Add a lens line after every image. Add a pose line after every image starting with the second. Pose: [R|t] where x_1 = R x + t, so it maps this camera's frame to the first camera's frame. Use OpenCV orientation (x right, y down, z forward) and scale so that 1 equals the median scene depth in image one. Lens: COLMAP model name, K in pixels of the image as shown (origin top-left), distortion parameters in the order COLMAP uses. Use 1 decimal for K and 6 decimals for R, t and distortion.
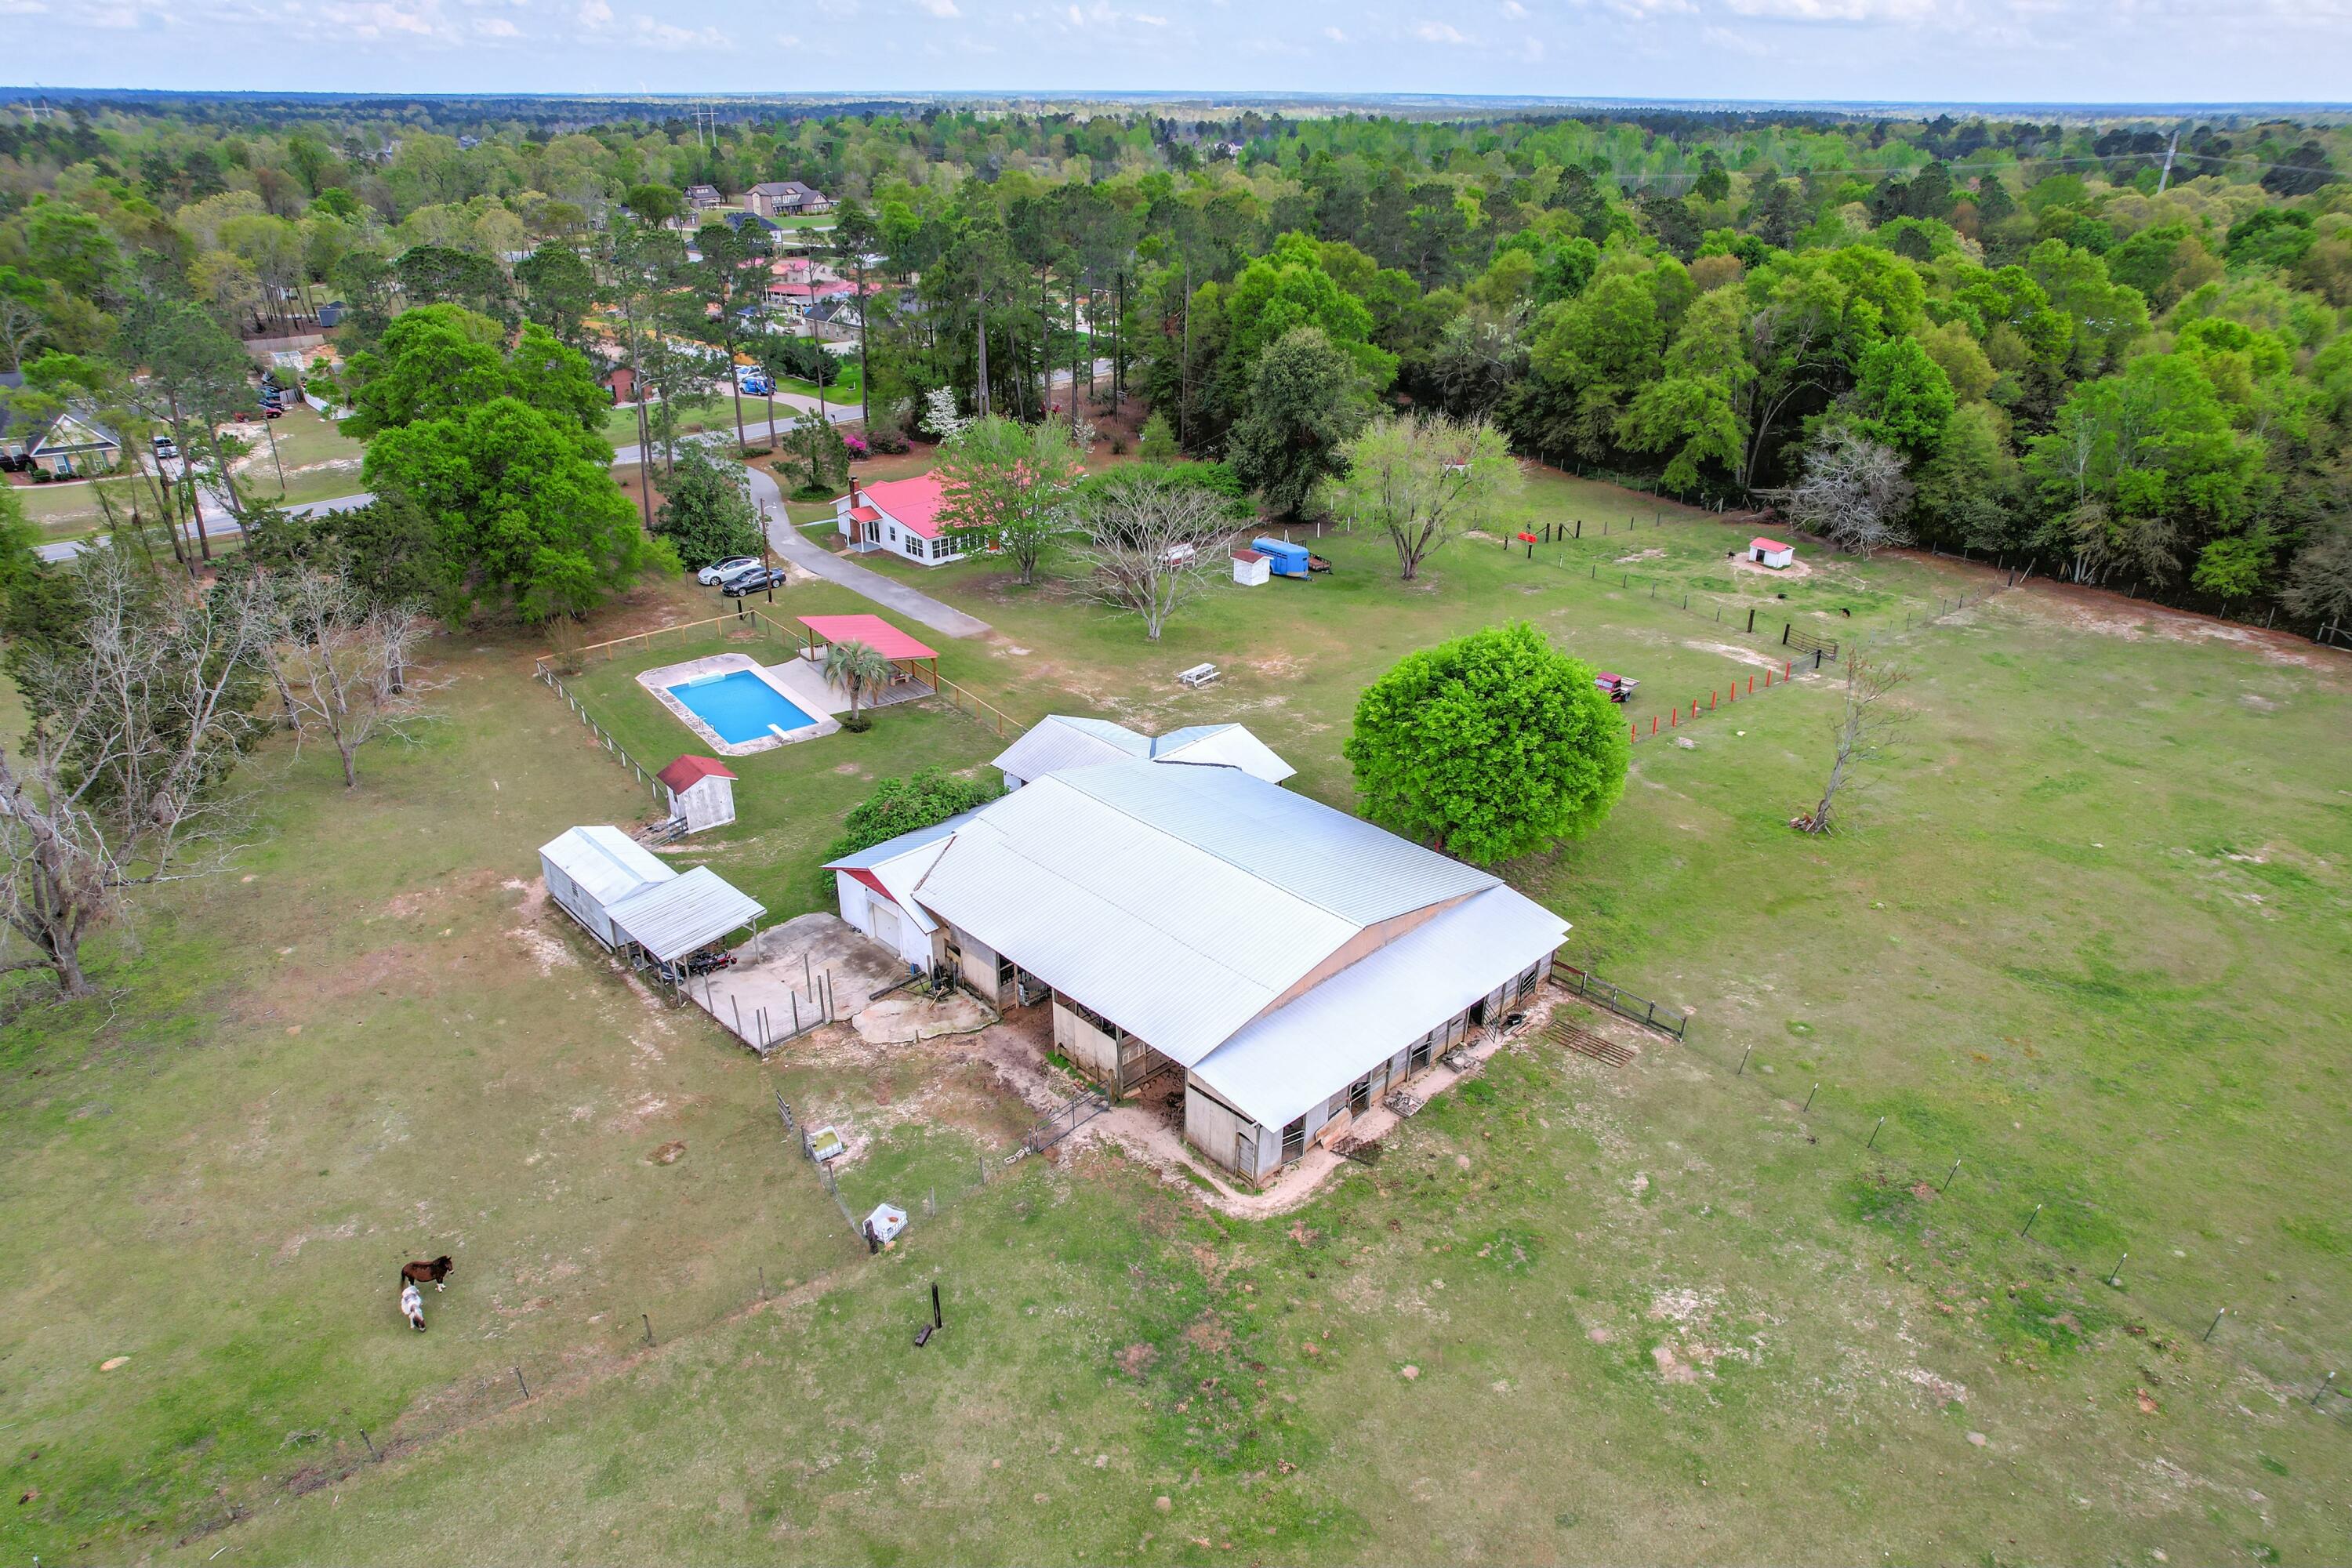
lens RADIAL K [[1502.4, 0, 1176.0], [0, 1502.4, 784.0], [0, 0, 1]] dist [-0.068820, 0.060052]
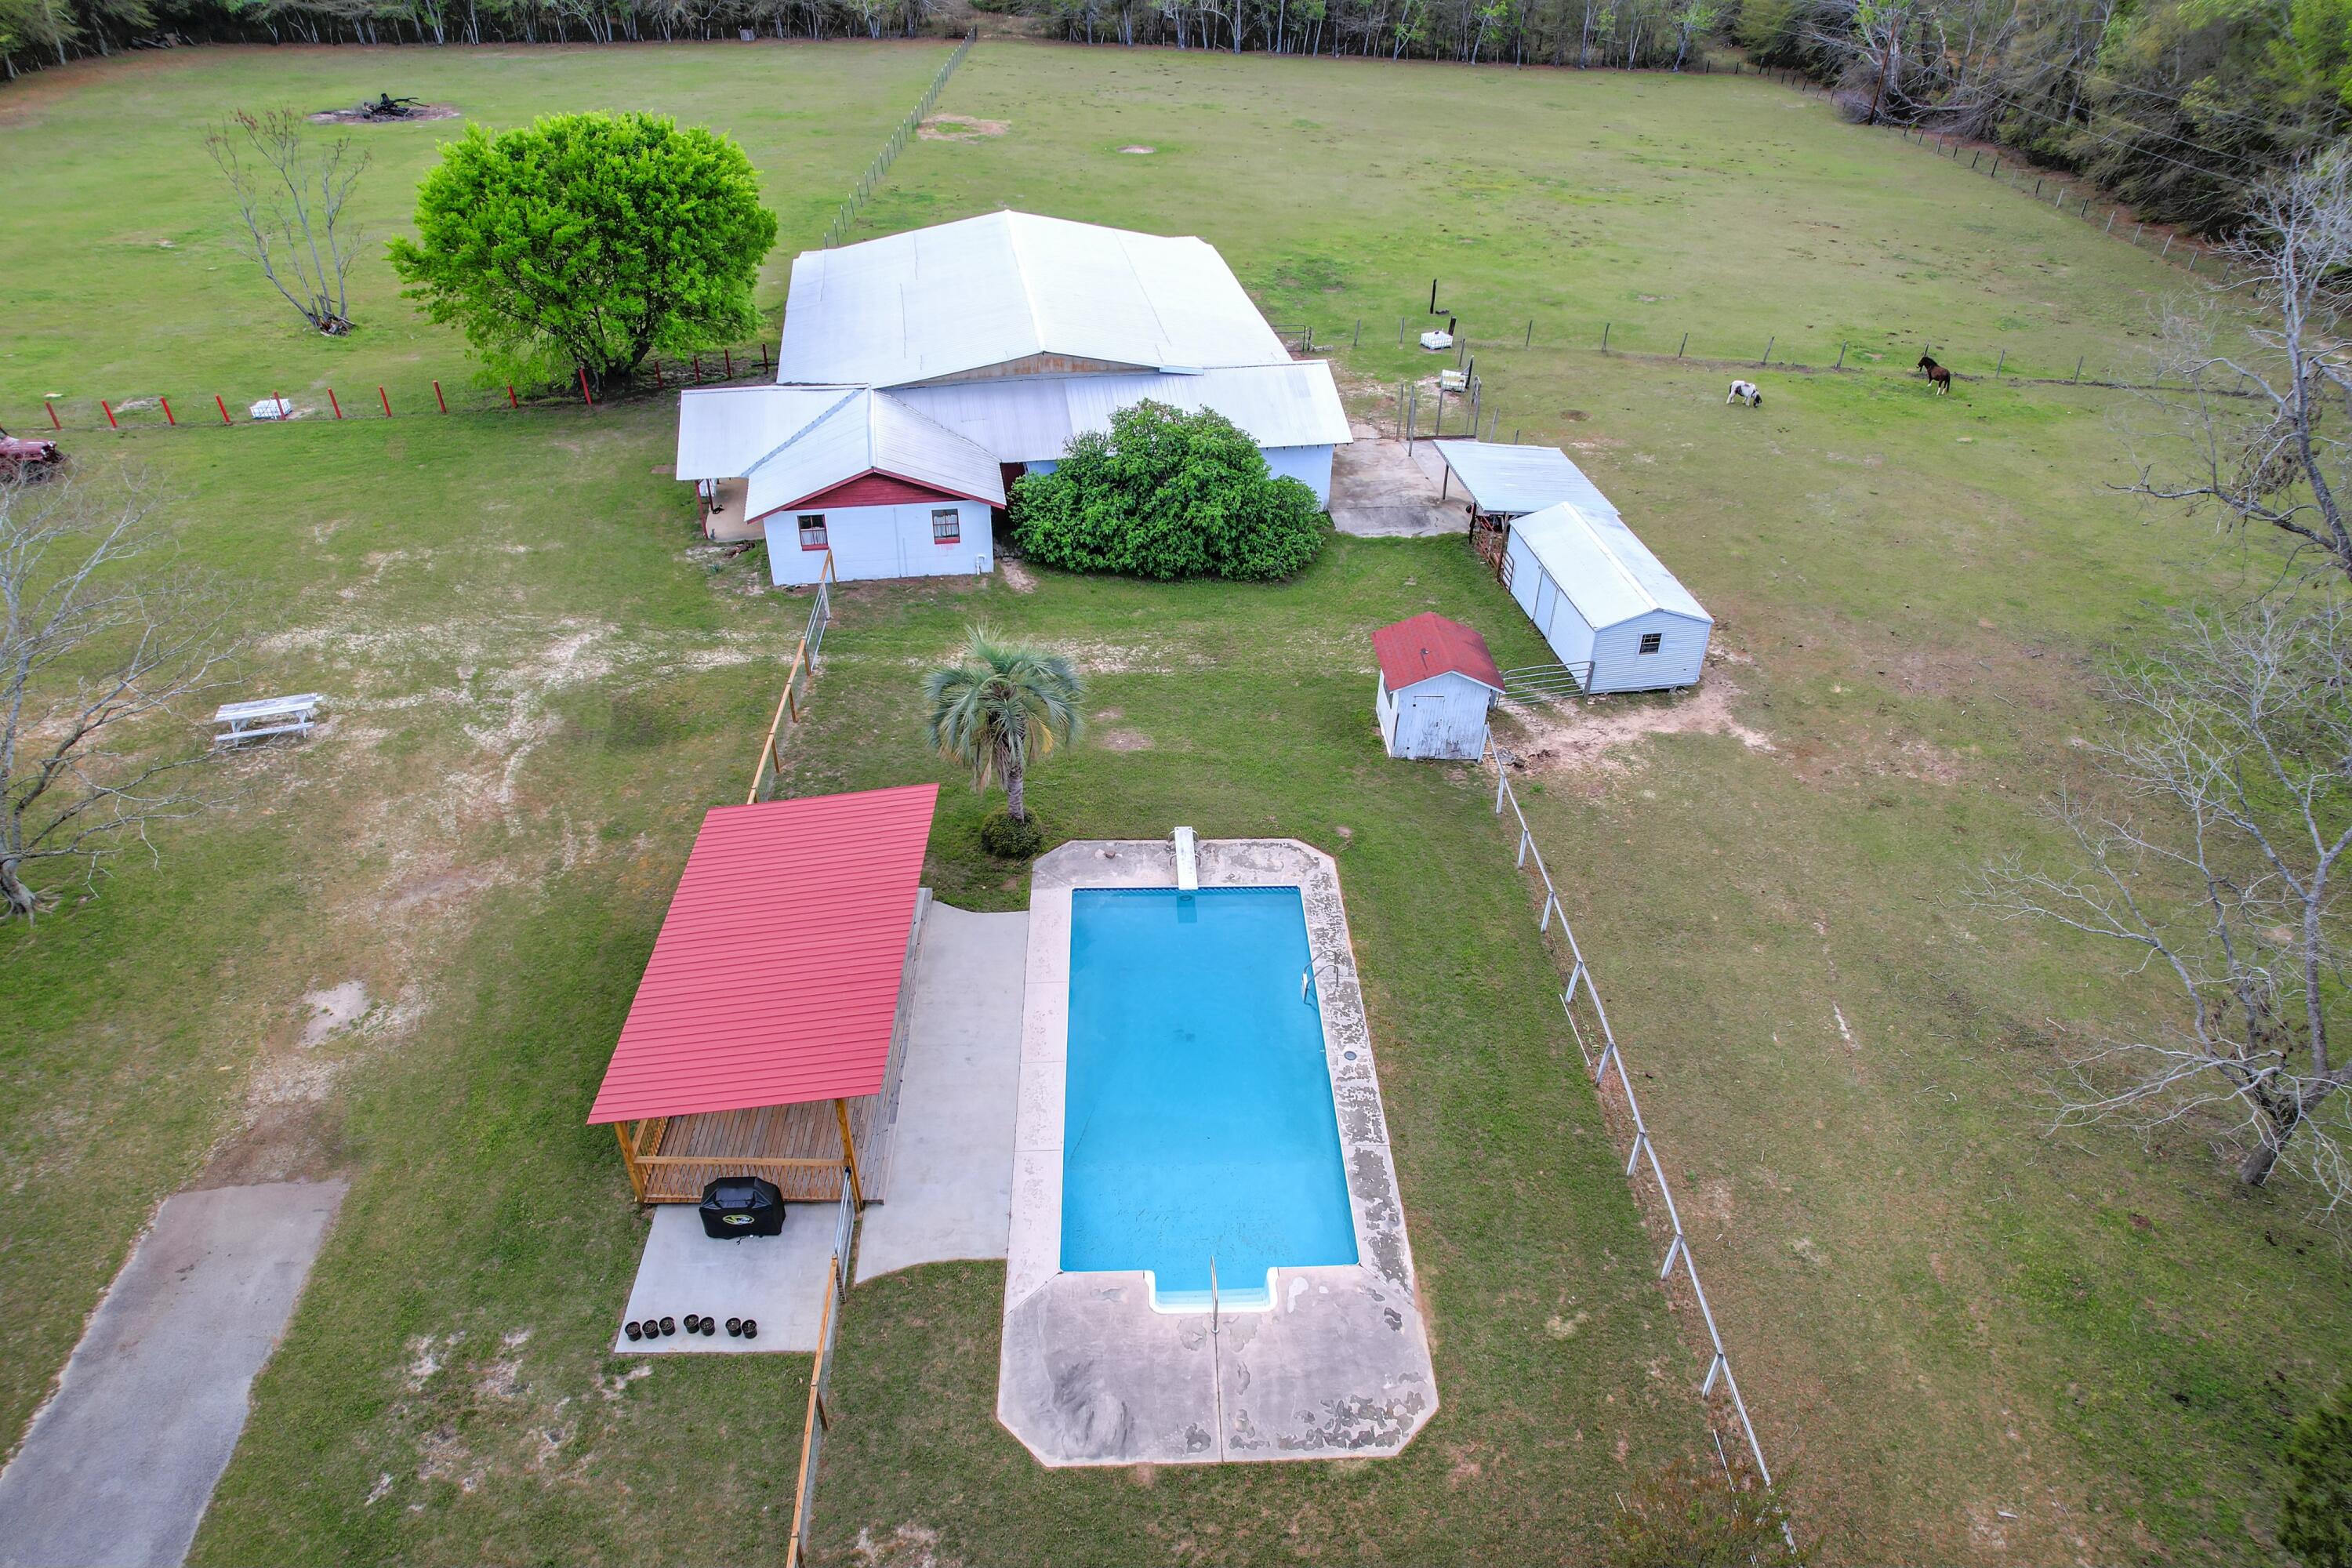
lens RADIAL K [[1502.4, 0, 1176.0], [0, 1502.4, 784.0], [0, 0, 1]] dist [-0.068820, 0.060052]
pose [[-0.823587, -0.341630, 0.452762, -0.415016], [0.221105, 0.541726, 0.810954, -0.362294], [-0.522319, 0.767999, -0.370622, 1.058910]]
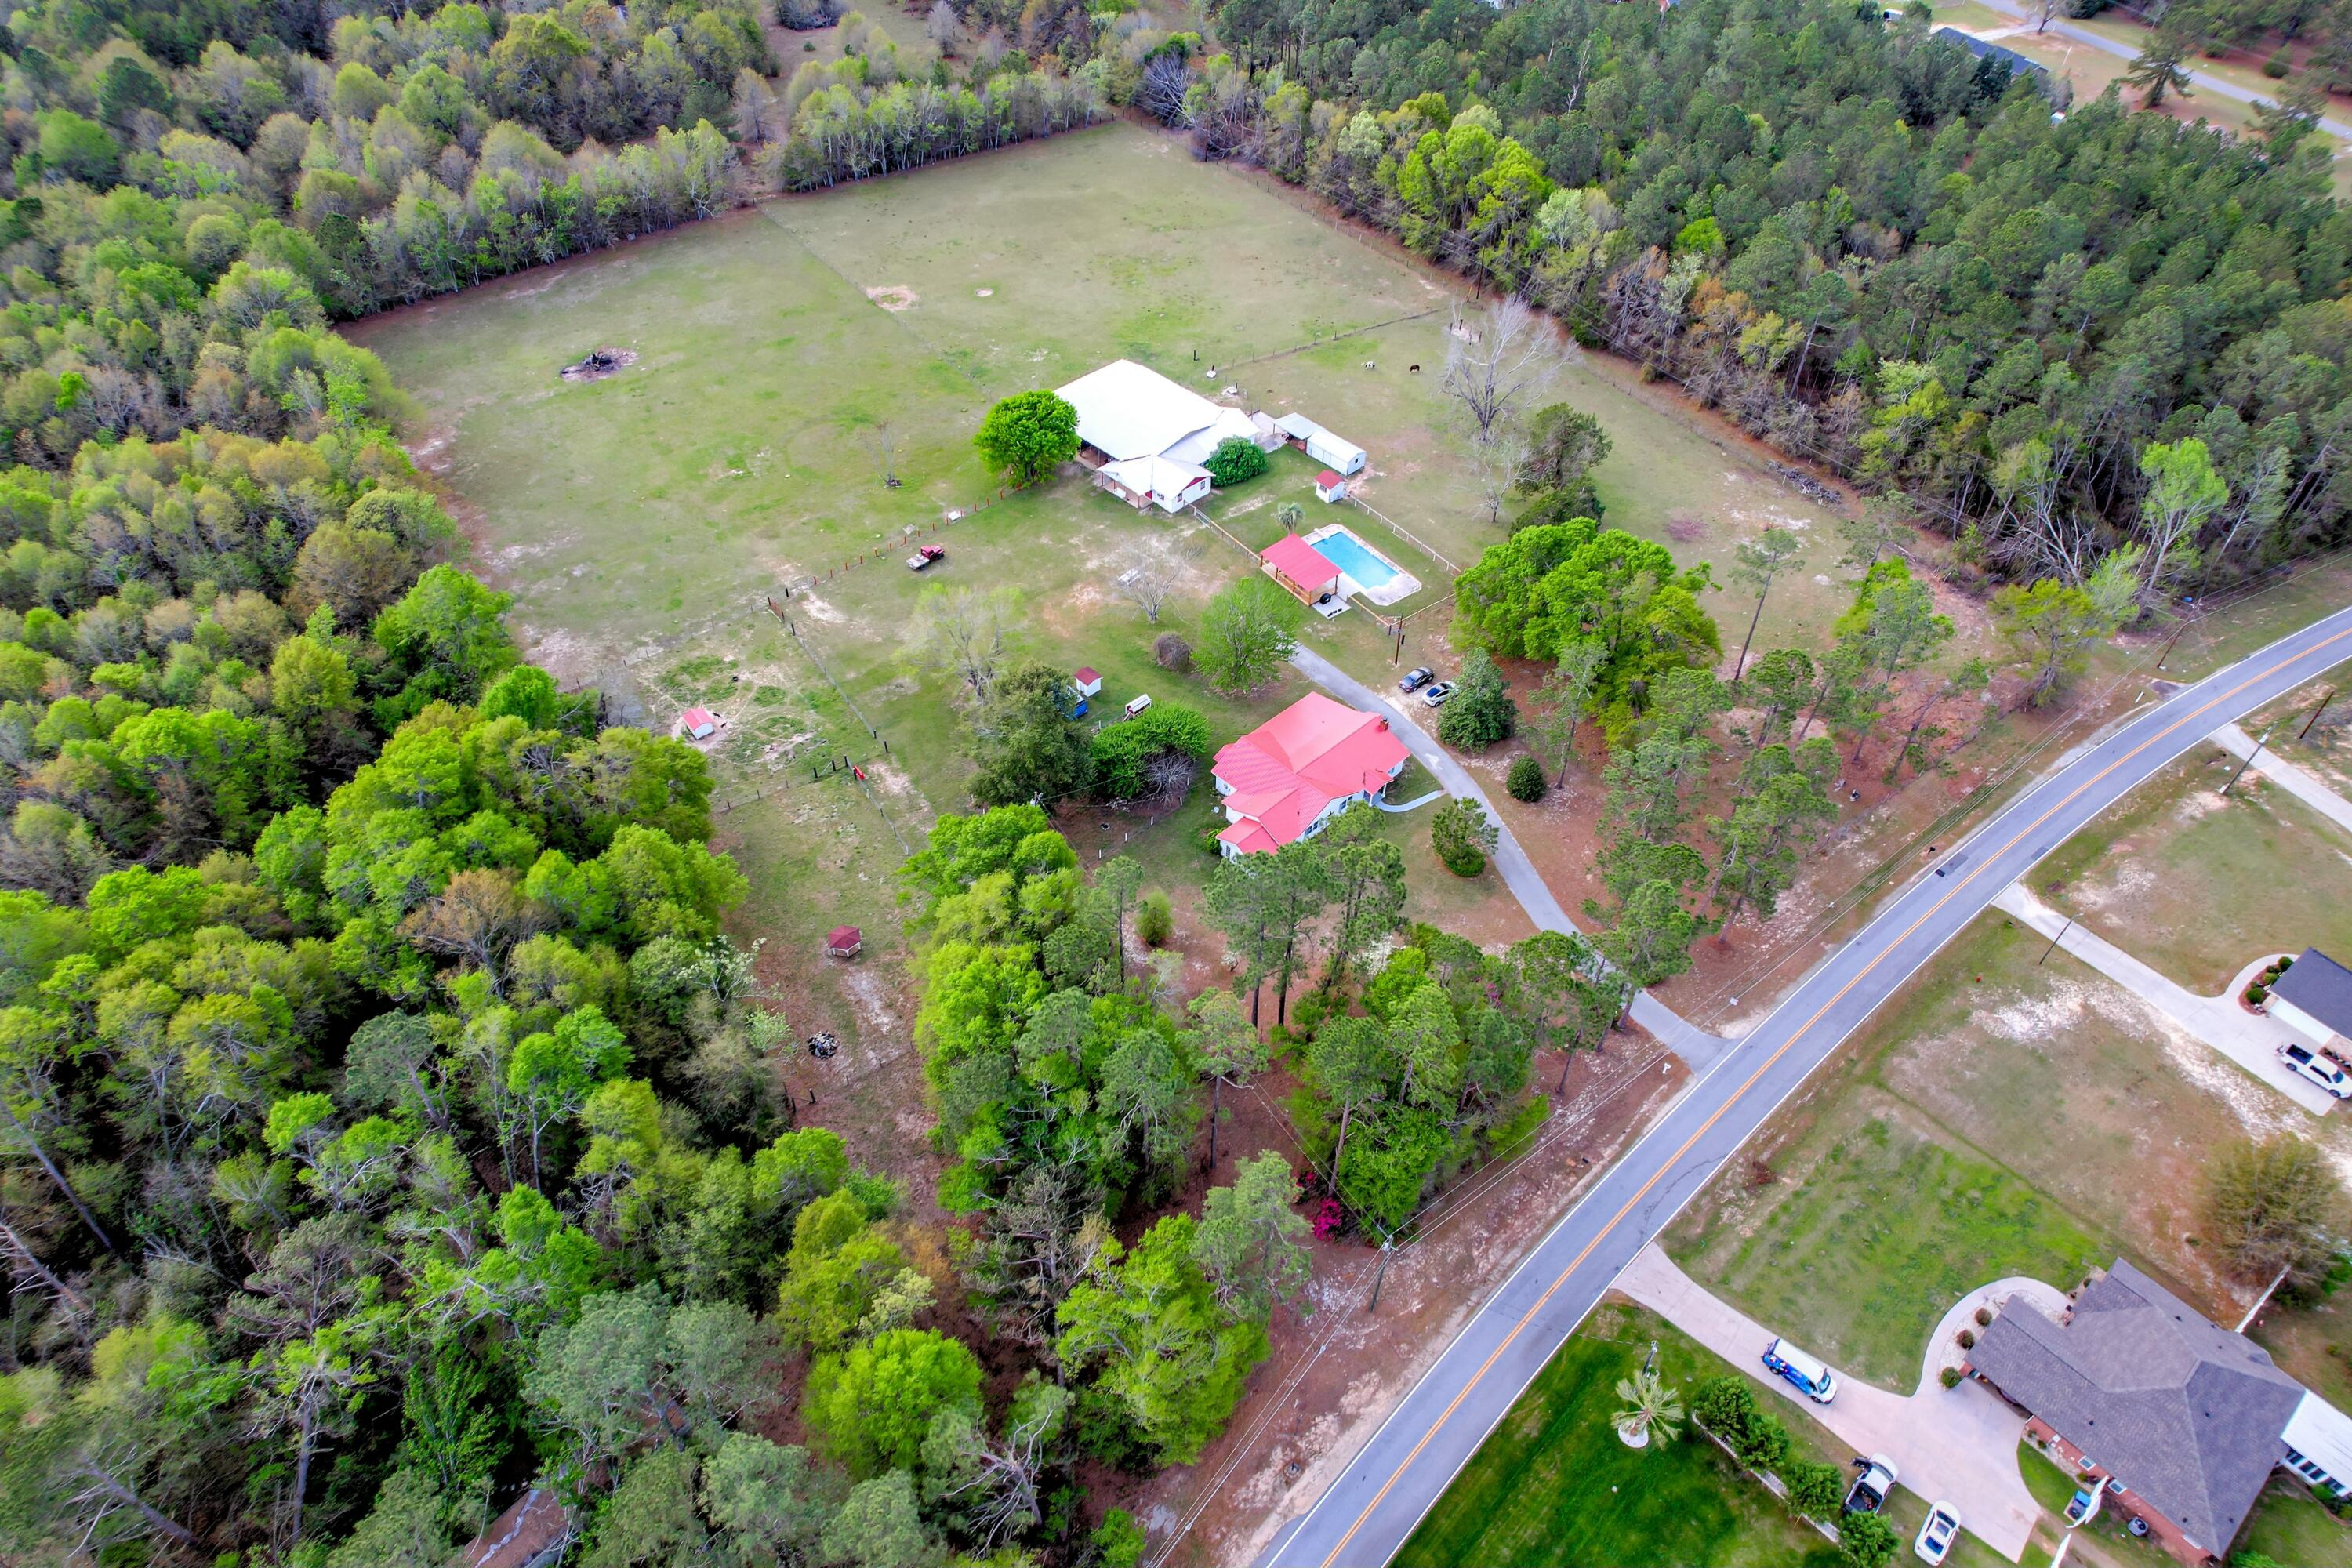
lens RADIAL K [[1543.0, 0, 1176.3], [0, 1543.0, 735.7], [0, 0, 1]] dist [-0.089690, 0.098886]
pose [[-0.999667, -0.014179, -0.021554, -0.006326], [-0.025266, 0.369058, 0.929063, -1.878353], [-0.005218, 0.929298, -0.369293, 1.961580]]
